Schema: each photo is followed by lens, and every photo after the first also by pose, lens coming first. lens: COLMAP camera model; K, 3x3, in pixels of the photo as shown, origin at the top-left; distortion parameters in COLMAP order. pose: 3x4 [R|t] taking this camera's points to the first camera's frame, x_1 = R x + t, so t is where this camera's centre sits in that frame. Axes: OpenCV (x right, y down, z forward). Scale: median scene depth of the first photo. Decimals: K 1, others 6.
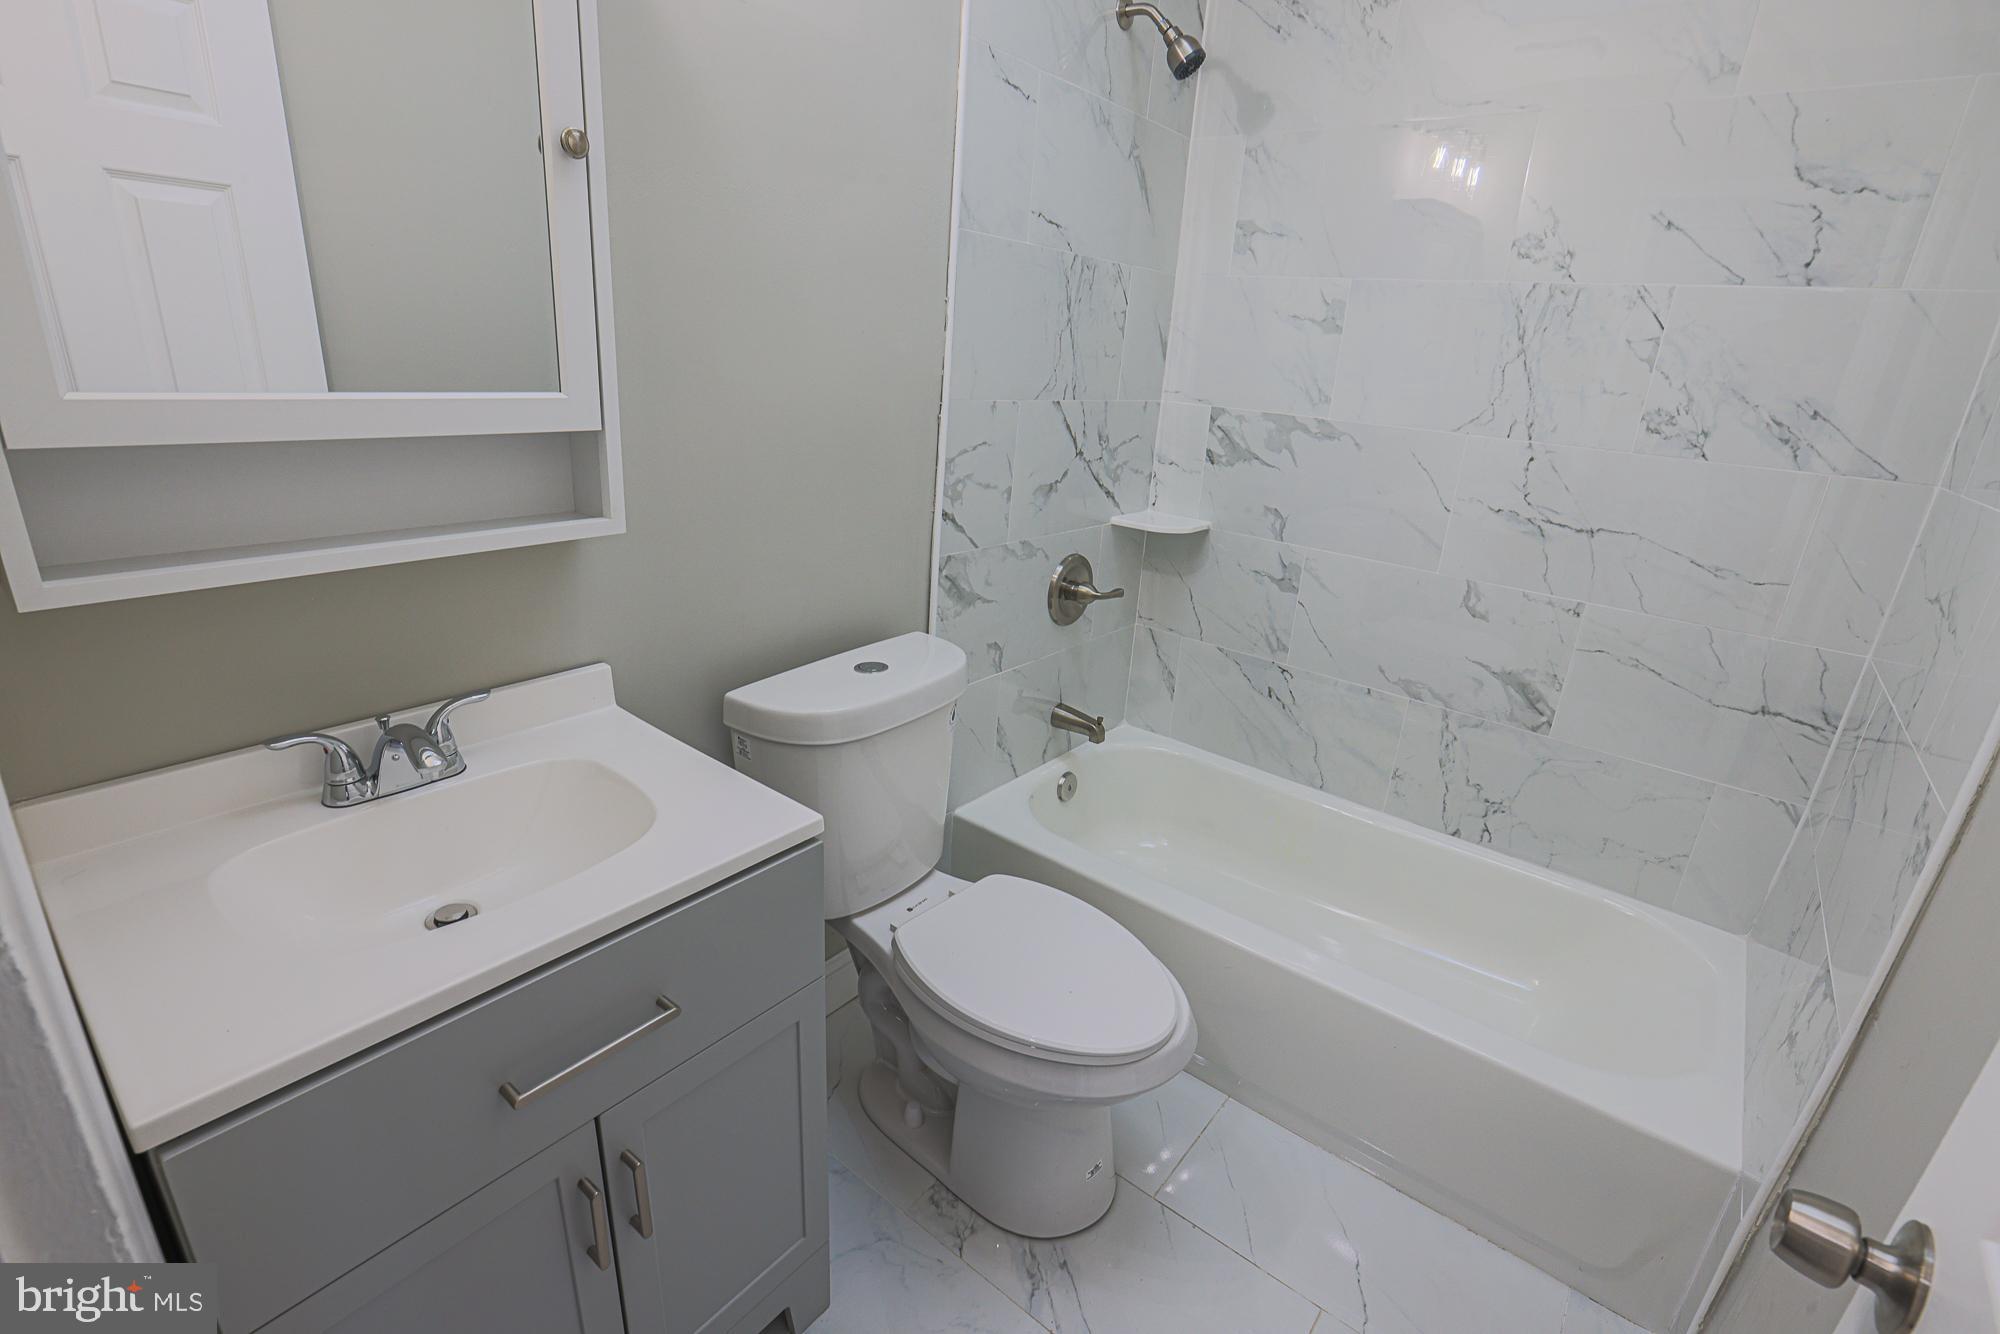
lens RADIAL K [[933.5, 0, 1002.6], [0, 933.5, 666.2], [0, 0, 1]] dist [-0.045847, 0.030921]
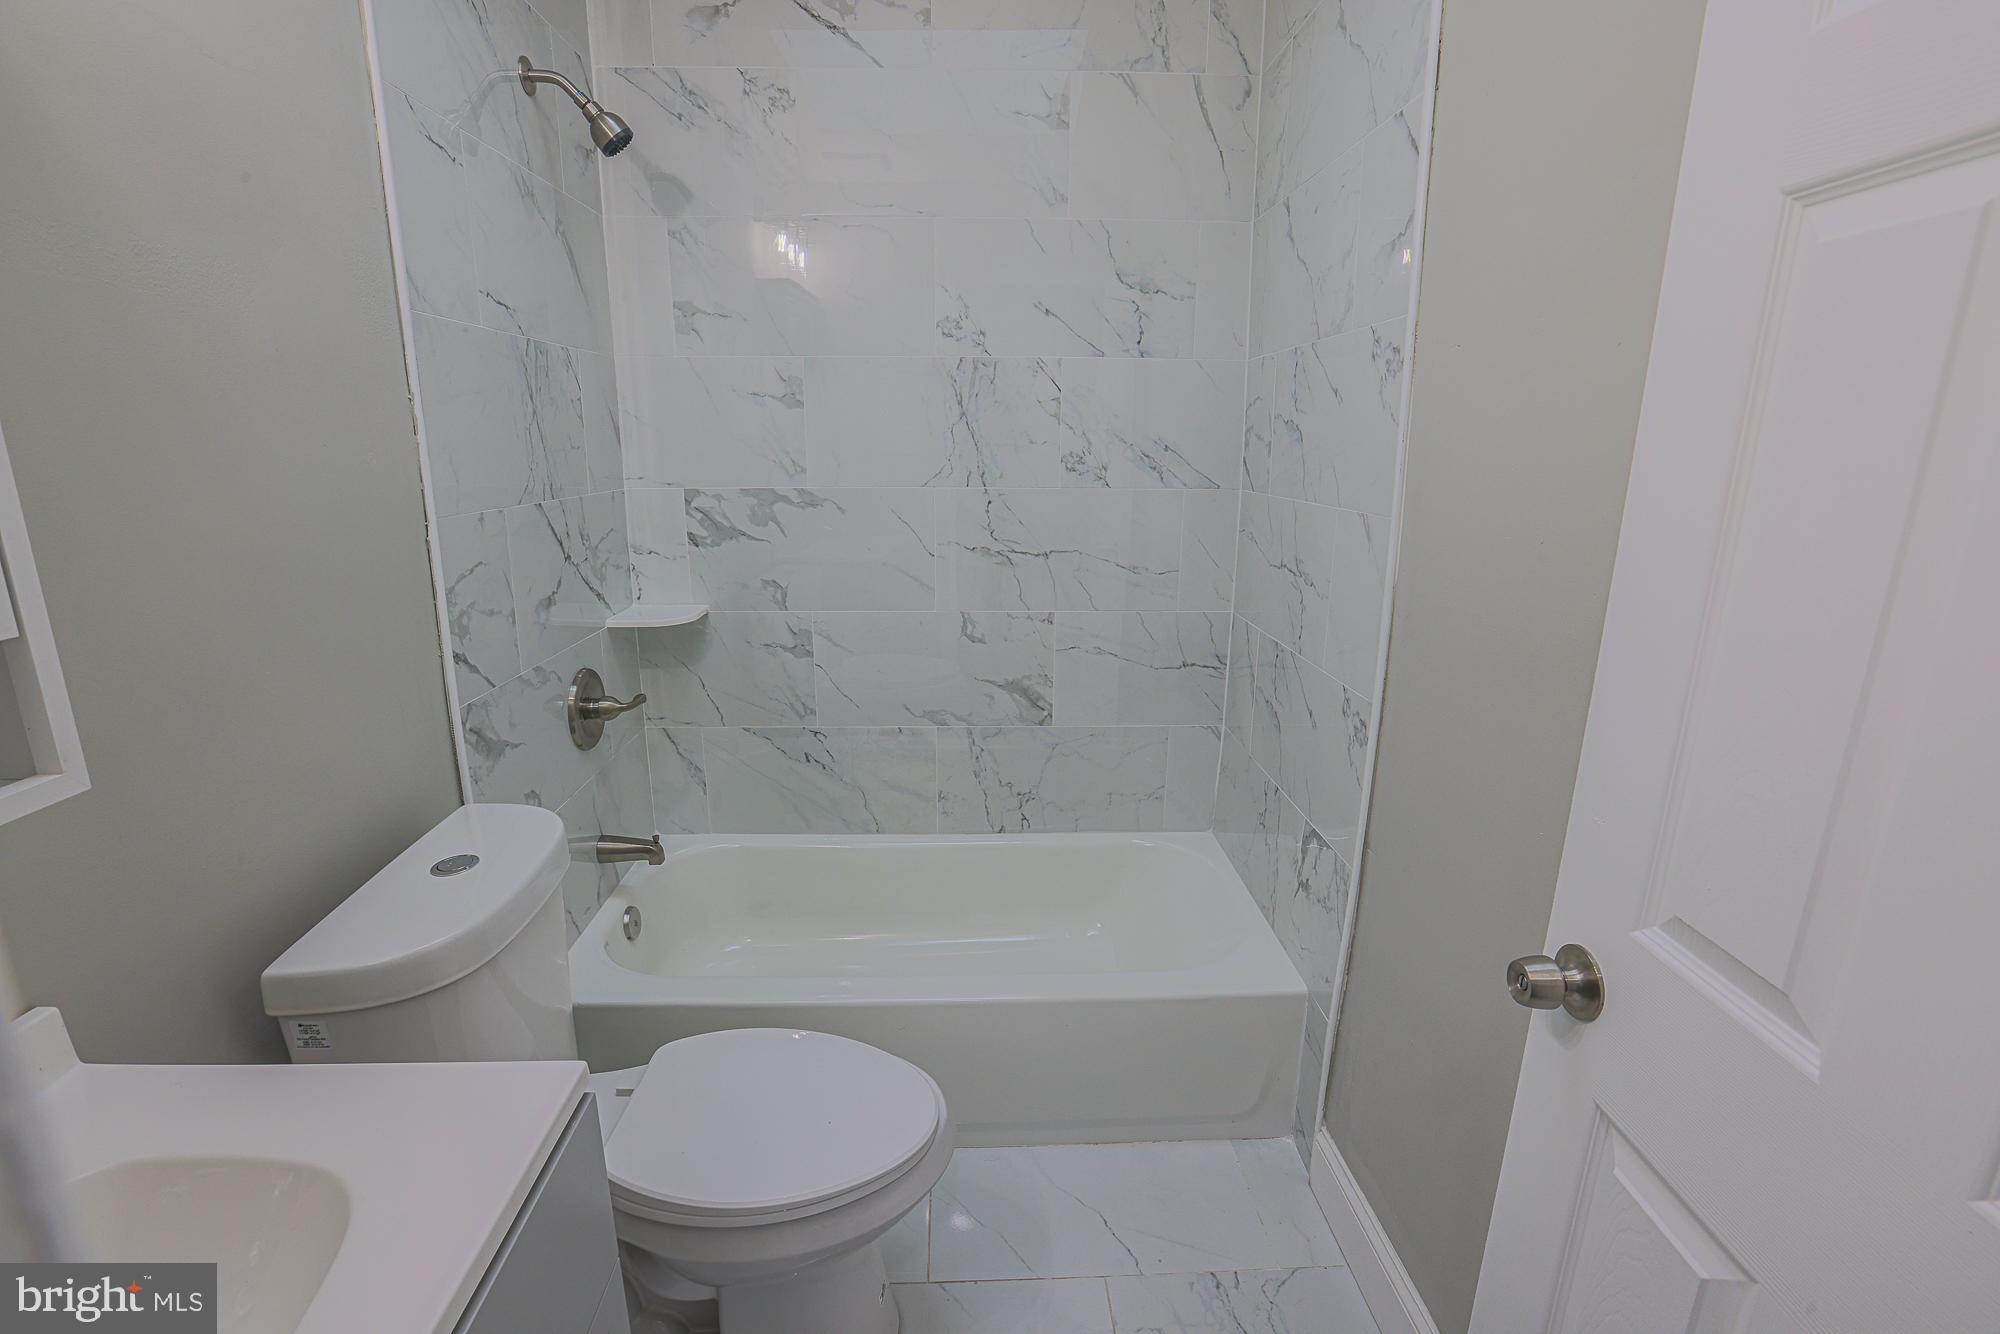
lens RADIAL K [[926.0, 0, 1021.3], [0, 926.0, 674.4], [0, 0, 1]] dist [-0.049370, 0.026008]
pose [[0.755171, -0.226643, 0.615101, -0.160724], [0.259573, 0.965019, 0.036893, -0.043047], [-0.601946, 0.131803, 0.787584, 0.070480]]
